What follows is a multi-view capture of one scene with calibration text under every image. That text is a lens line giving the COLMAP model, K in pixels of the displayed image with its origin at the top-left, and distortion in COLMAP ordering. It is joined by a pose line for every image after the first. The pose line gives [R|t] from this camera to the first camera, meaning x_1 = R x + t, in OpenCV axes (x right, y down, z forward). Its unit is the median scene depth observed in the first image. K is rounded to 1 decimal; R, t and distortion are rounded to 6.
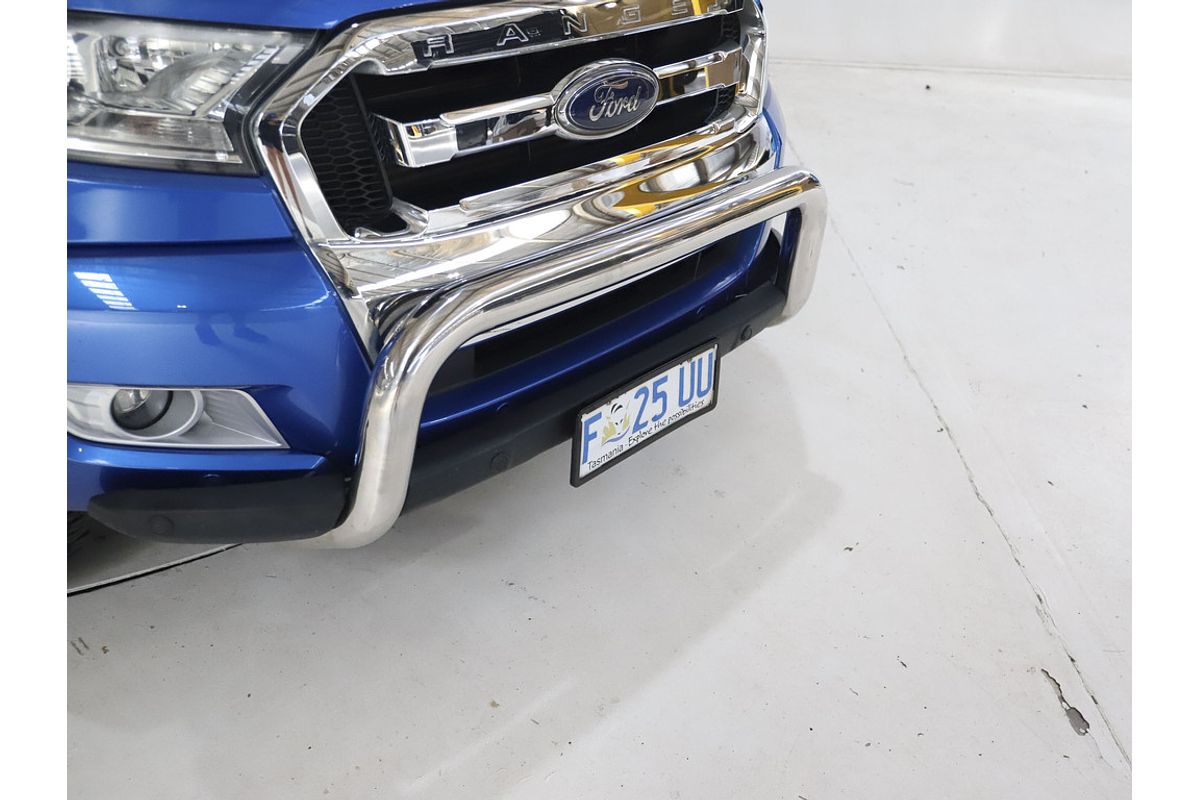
lens RADIAL K [[1129.9, 0, 604.8], [0, 1129.9, 394.2], [0, 0, 1]] dist [-0.002299, 0.000000]
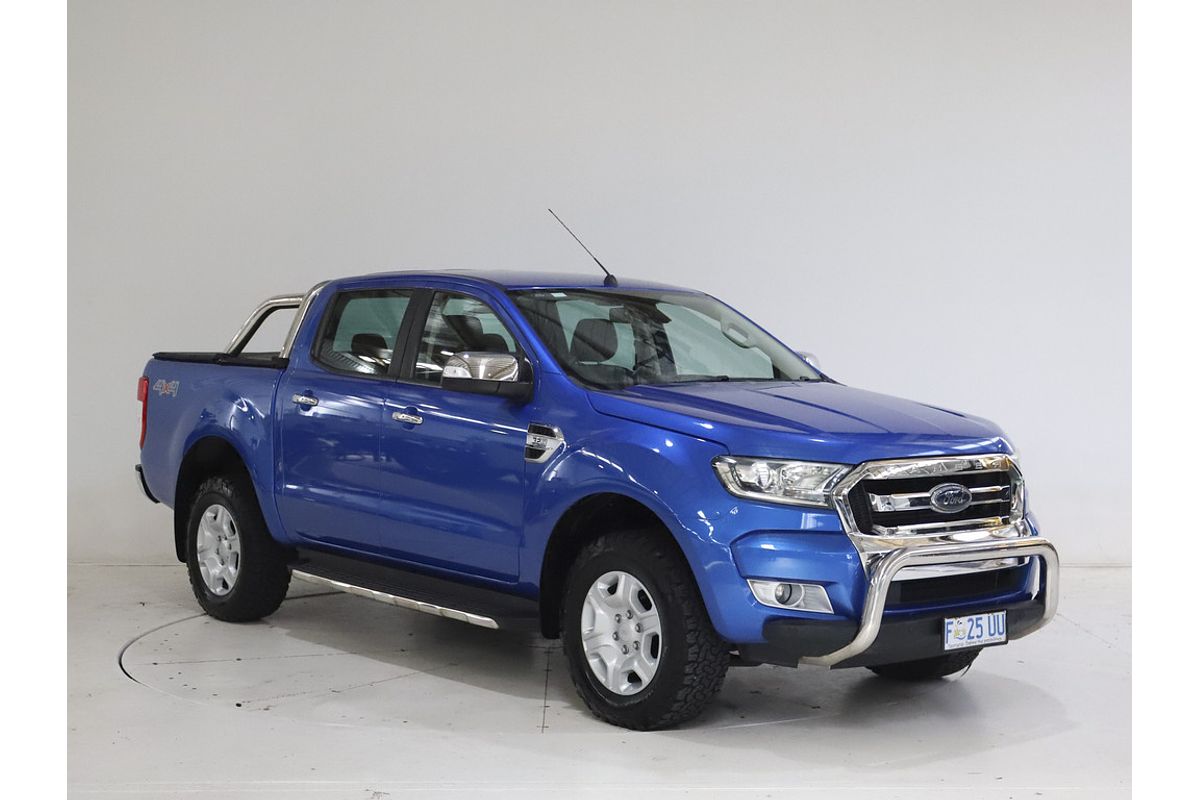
lens RADIAL K [[1557.6, 0, 604.1], [0, 1557.6, 391.7], [0, 0, 1]] dist [0.148446, 0.000000]
pose [[0.981607, -0.025868, -0.189154, -0.085327], [-0.063045, 0.891277, -0.449055, 1.120415], [0.180205, 0.452721, 0.873253, -2.251709]]
